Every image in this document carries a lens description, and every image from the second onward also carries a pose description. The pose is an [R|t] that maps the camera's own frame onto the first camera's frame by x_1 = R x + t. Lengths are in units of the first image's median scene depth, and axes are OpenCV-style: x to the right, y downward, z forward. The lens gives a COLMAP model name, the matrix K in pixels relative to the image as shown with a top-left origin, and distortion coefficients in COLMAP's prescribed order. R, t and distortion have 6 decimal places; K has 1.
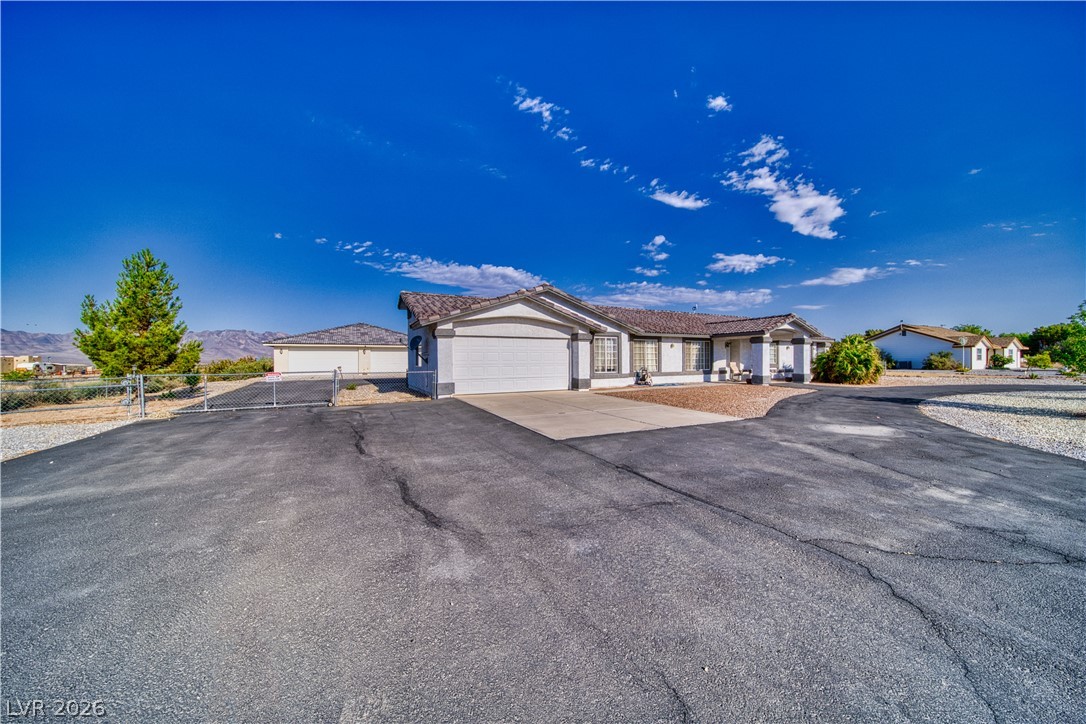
lens RADIAL K [[371.0, 0, 547.9], [0, 371.0, 389.9], [0, 0, 1]] dist [0.001251, 0.000010]
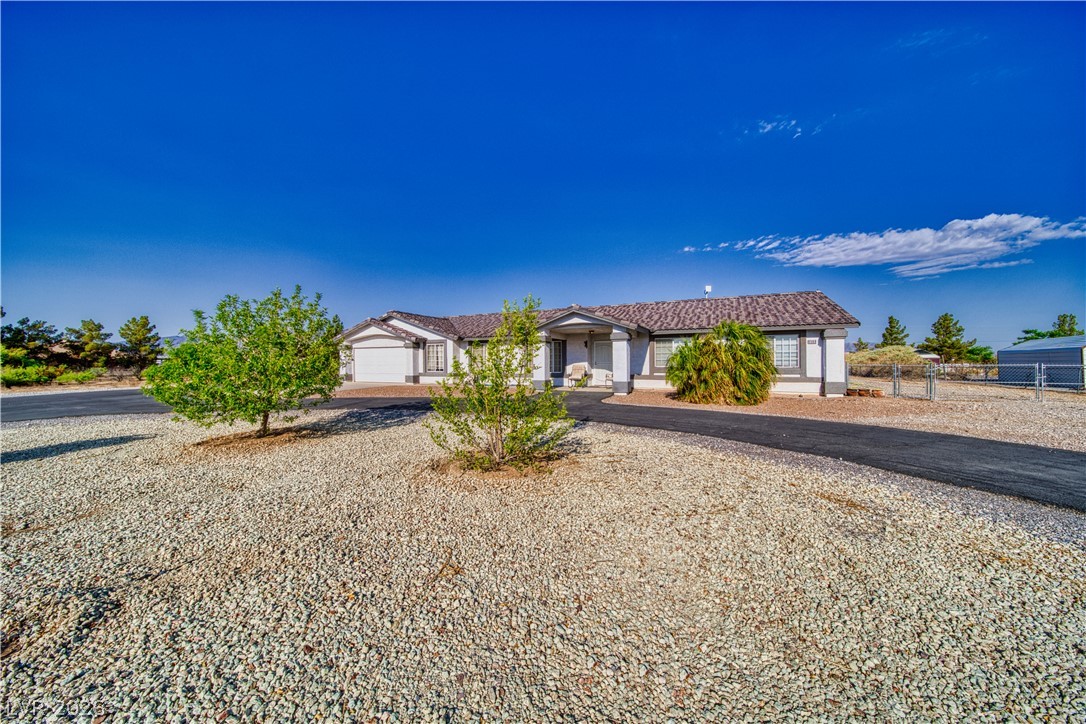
lens RADIAL K [[399.2, 0, 543.0], [0, 399.2, 362.0], [0, 0, 1]] dist [0.001196, -0.000066]
pose [[0.573708, 0.003057, -0.819054, 1.335329], [-0.066950, 0.996822, -0.043175, -0.040987], [0.816319, 0.079606, 0.572089, 0.468904]]
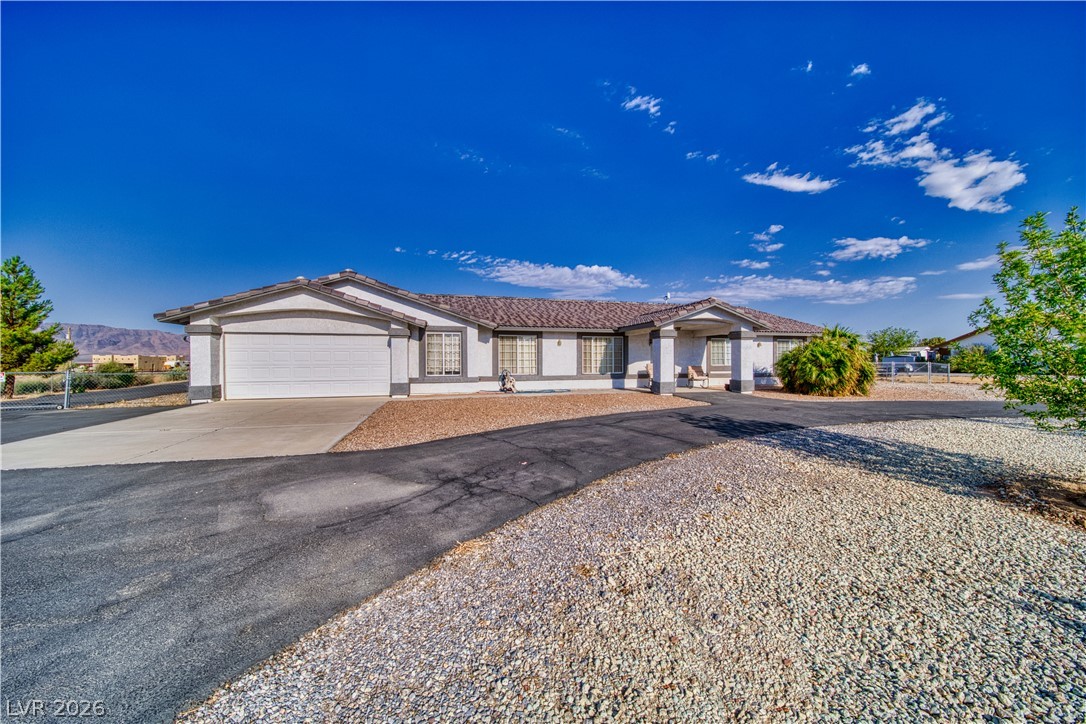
lens RADIAL K [[375.6, 0, 557.3], [0, 375.6, 383.1], [0, 0, 1]] dist [-0.000158, -0.000132]
pose [[0.976079, 0.015923, -0.216831, 0.526380], [-0.019992, 0.999663, -0.016586, -0.019526], [0.216494, 0.020524, 0.976068, 0.219353]]
